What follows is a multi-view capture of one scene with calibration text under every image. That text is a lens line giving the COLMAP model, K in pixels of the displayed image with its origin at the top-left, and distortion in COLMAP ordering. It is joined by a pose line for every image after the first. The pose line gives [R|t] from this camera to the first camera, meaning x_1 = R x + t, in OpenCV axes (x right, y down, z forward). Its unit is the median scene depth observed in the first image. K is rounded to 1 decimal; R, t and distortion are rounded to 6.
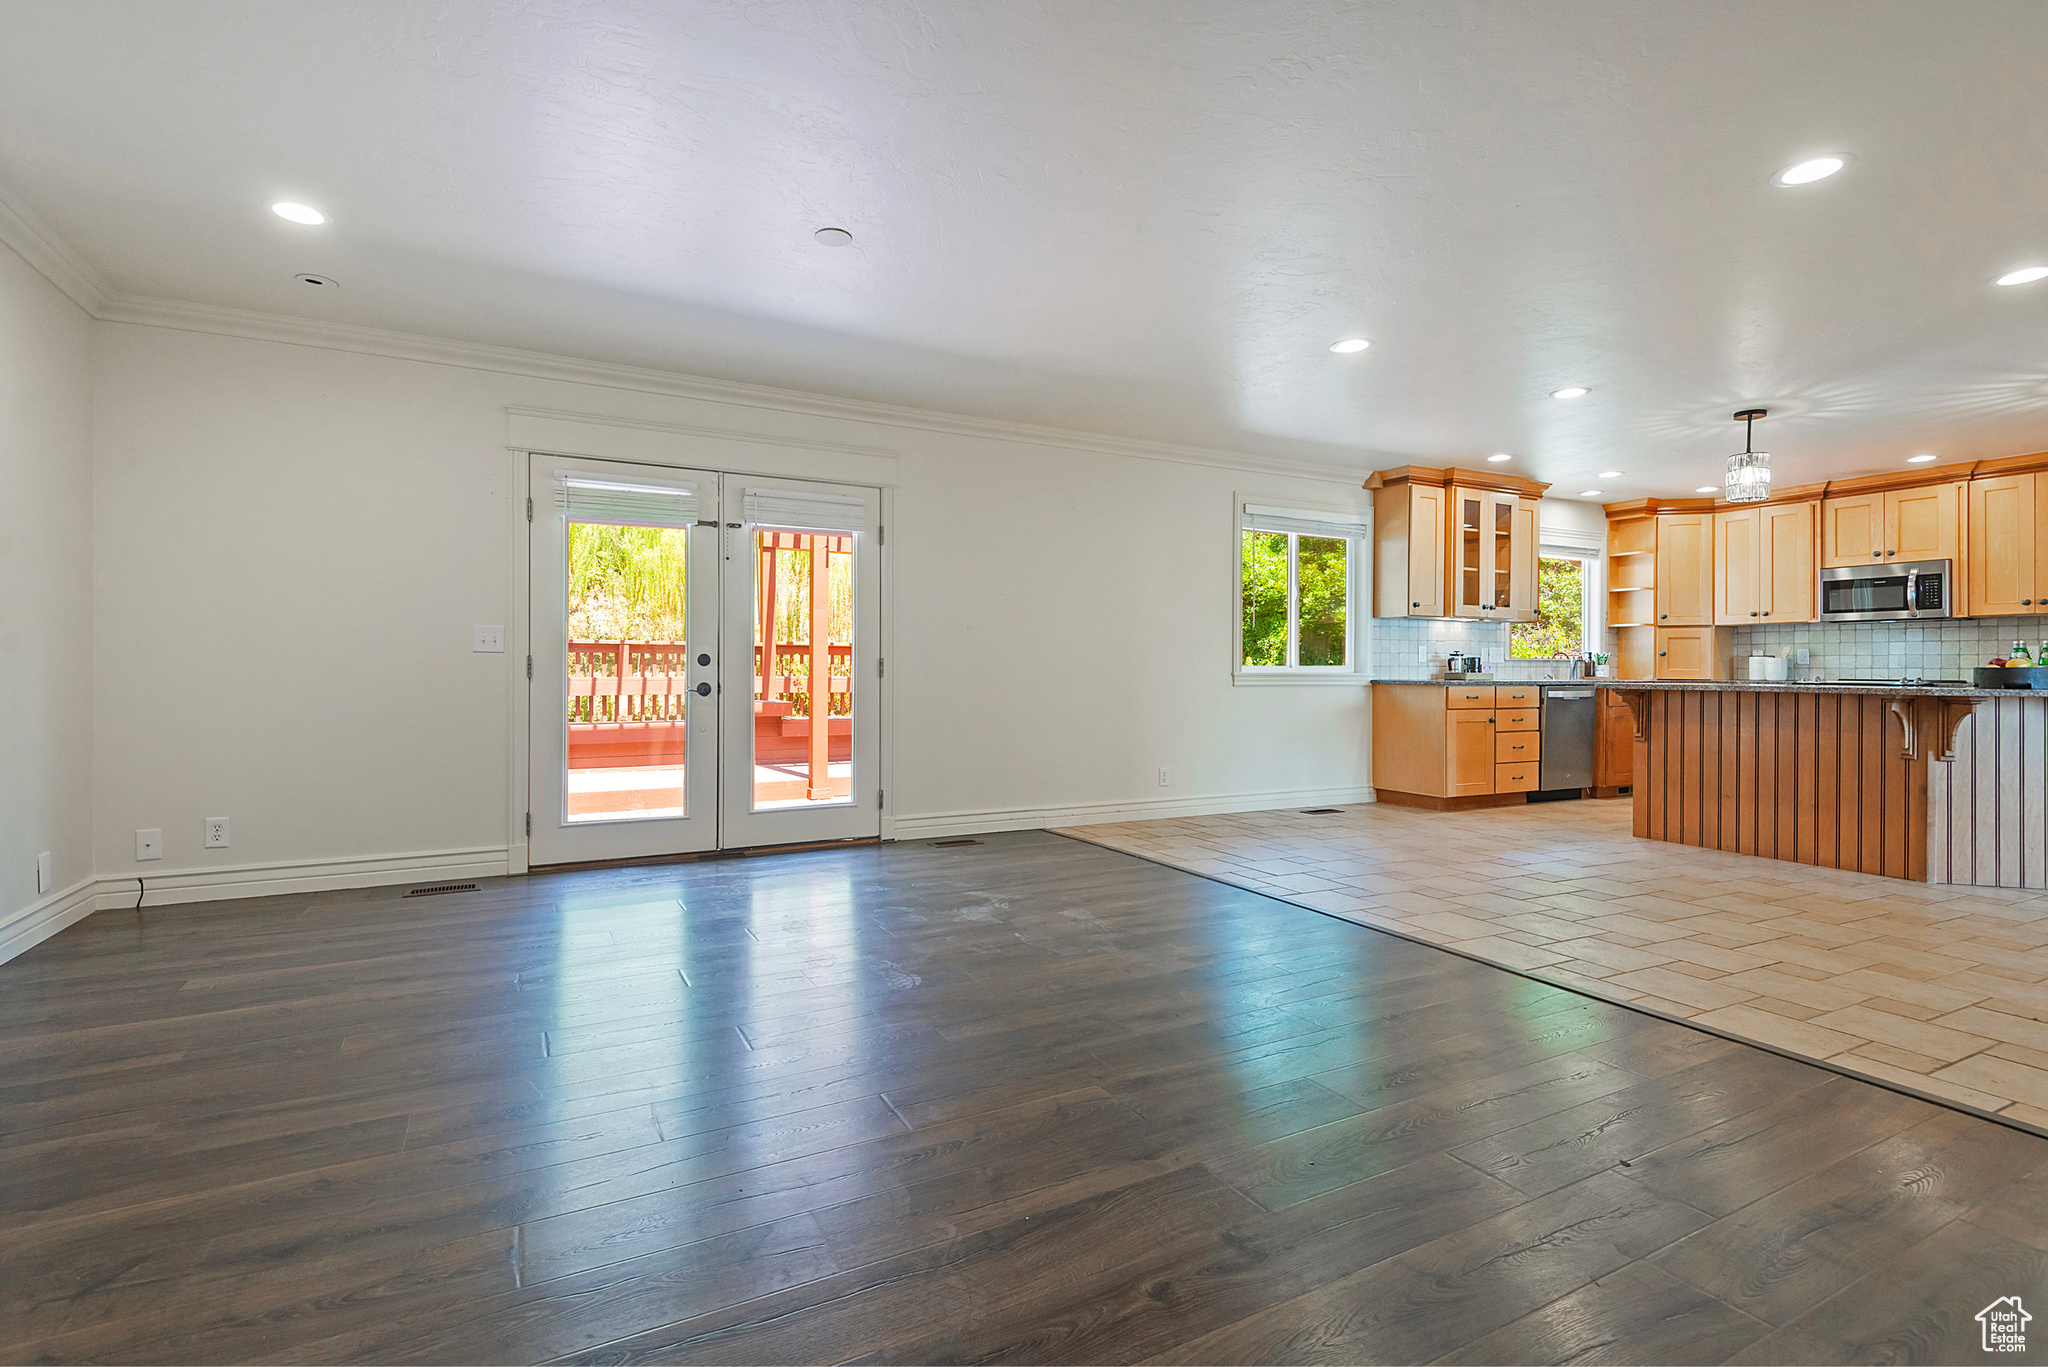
lens RADIAL K [[959.3, 0, 992.9], [0, 959.3, 658.1], [0, 0, 1]] dist [0.025555, -0.010258]
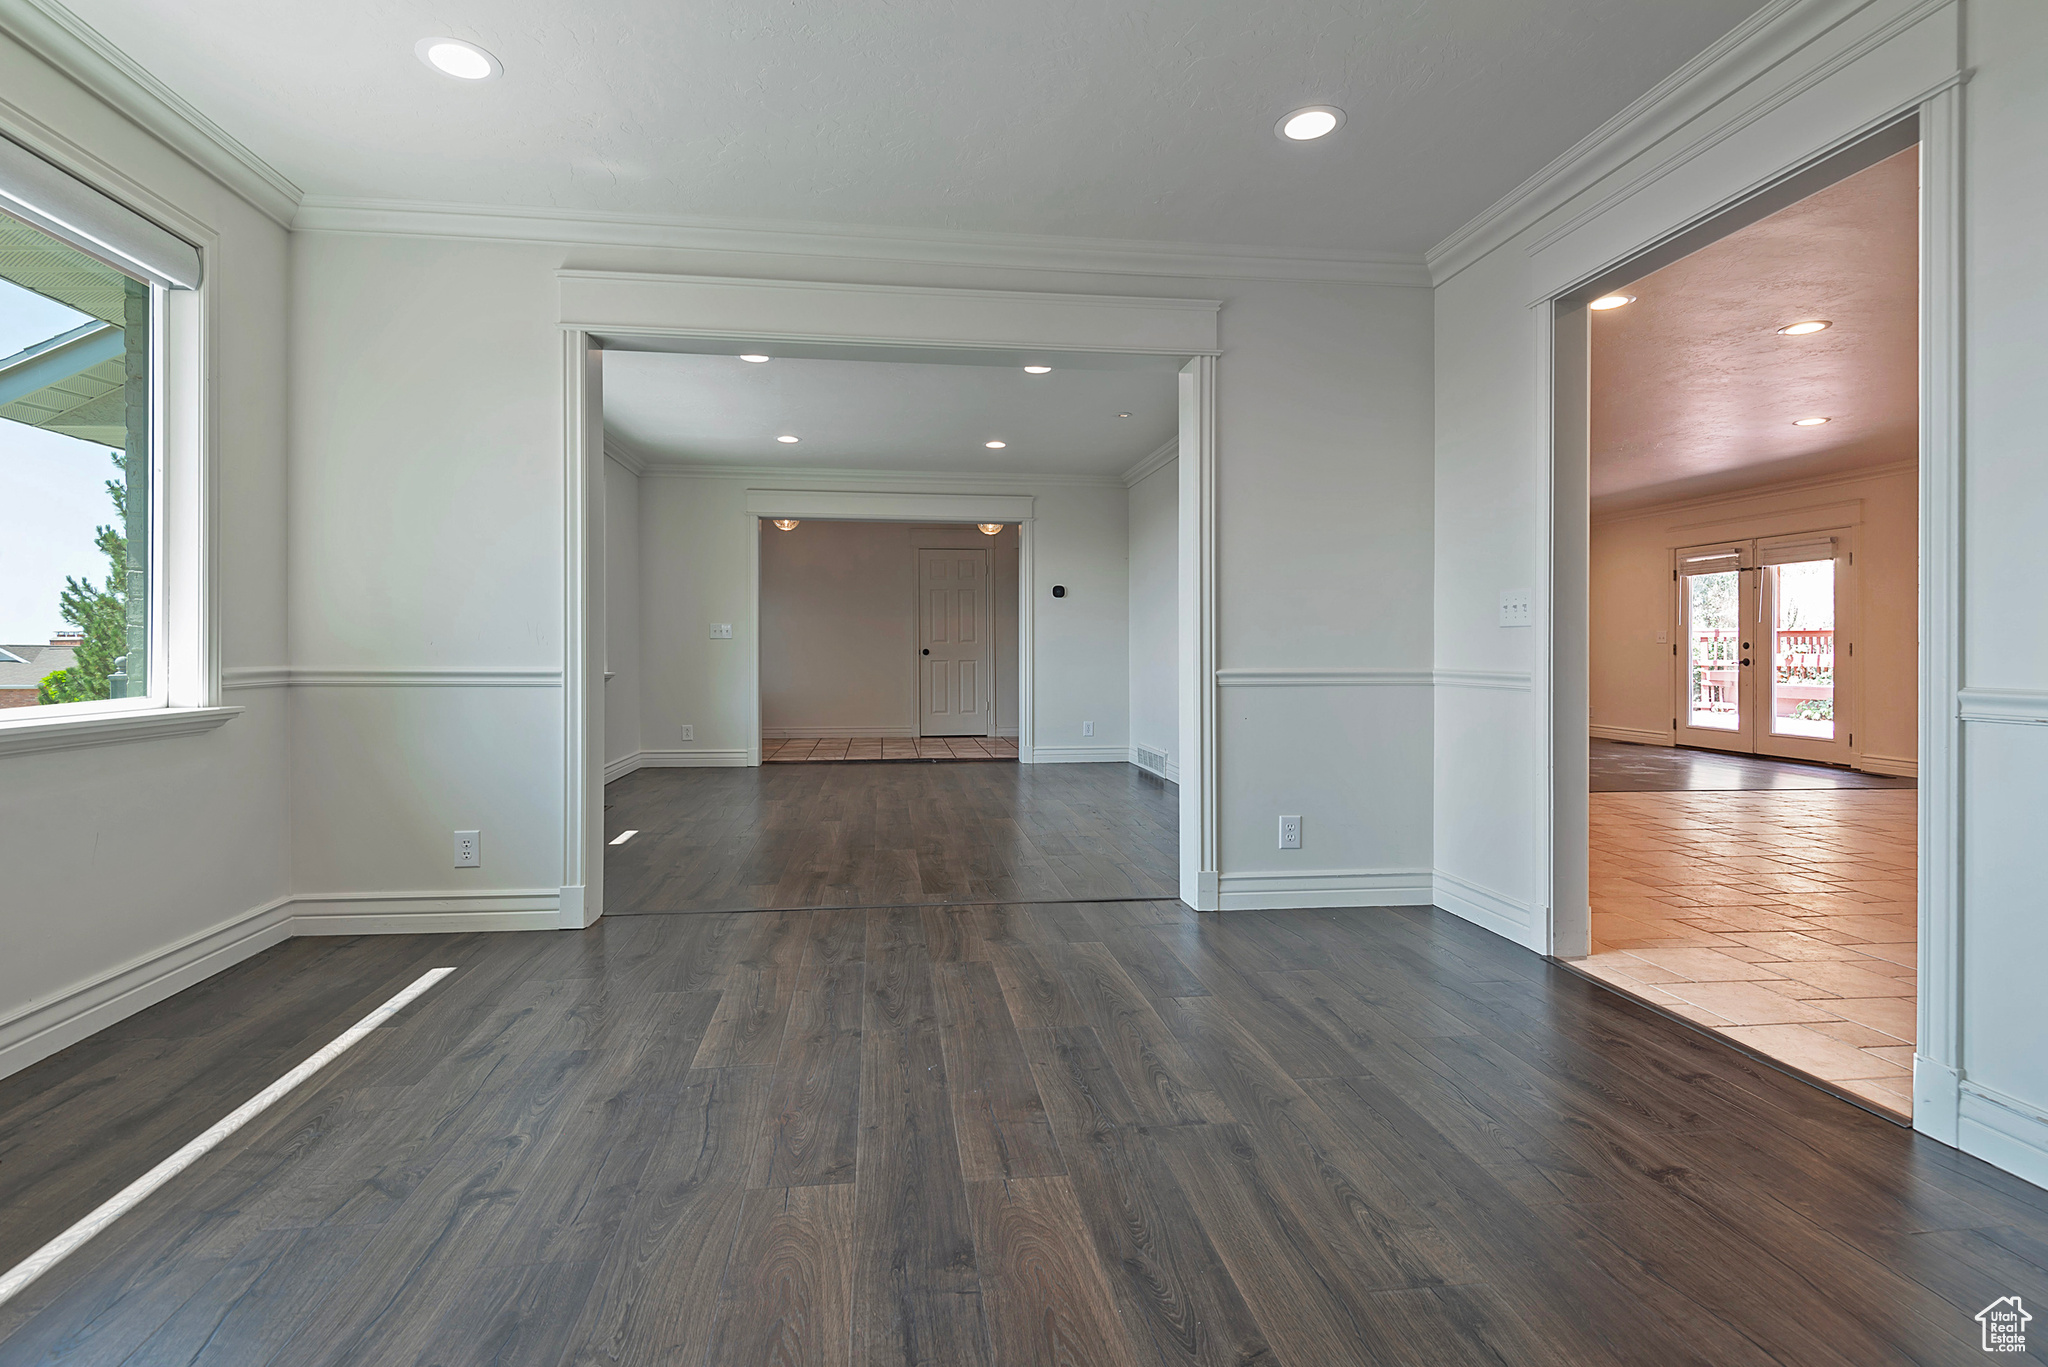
lens RADIAL K [[959.3, 0, 993.4], [0, 959.3, 655.0], [0, 0, 1]] dist [0.025555, -0.010258]
pose [[-0.393026, -0.003749, -0.919520, 1.311362], [0.009900, 0.999916, -0.008308, 0.013812], [0.919474, -0.012368, -0.392956, 0.288782]]
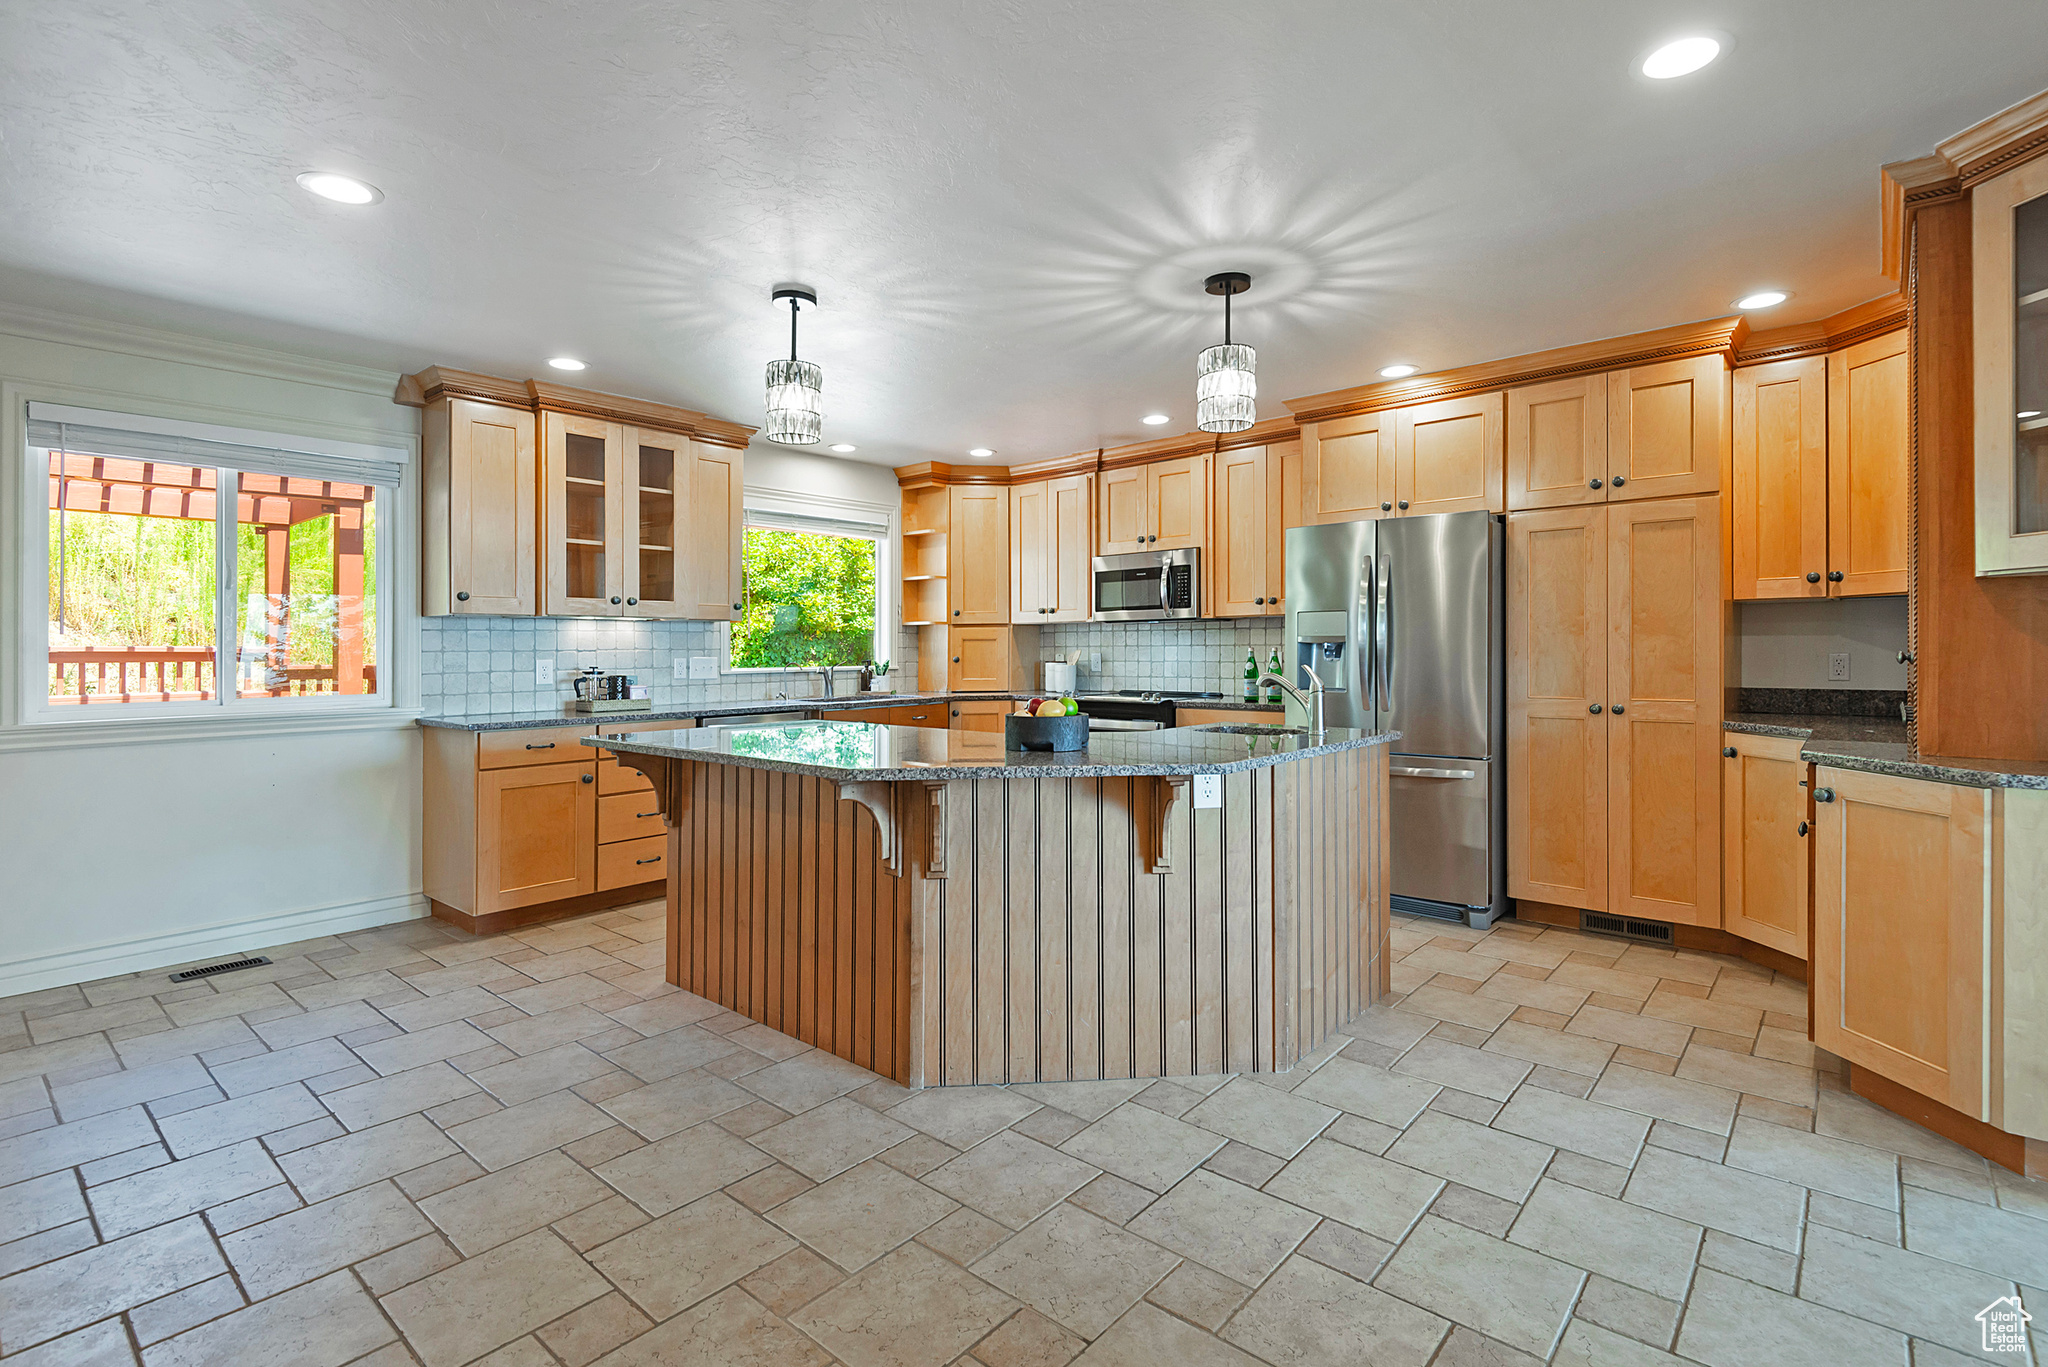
lens RADIAL K [[959.3, 0, 1013.7], [0, 959.3, 657.5], [0, 0, 1]] dist [0.025555, -0.010258]
pose [[0.935183, -0.015311, 0.353833, 0.539851], [0.007770, 0.999712, 0.022725, -0.027914], [-0.354079, -0.018503, 0.935032, 0.290337]]
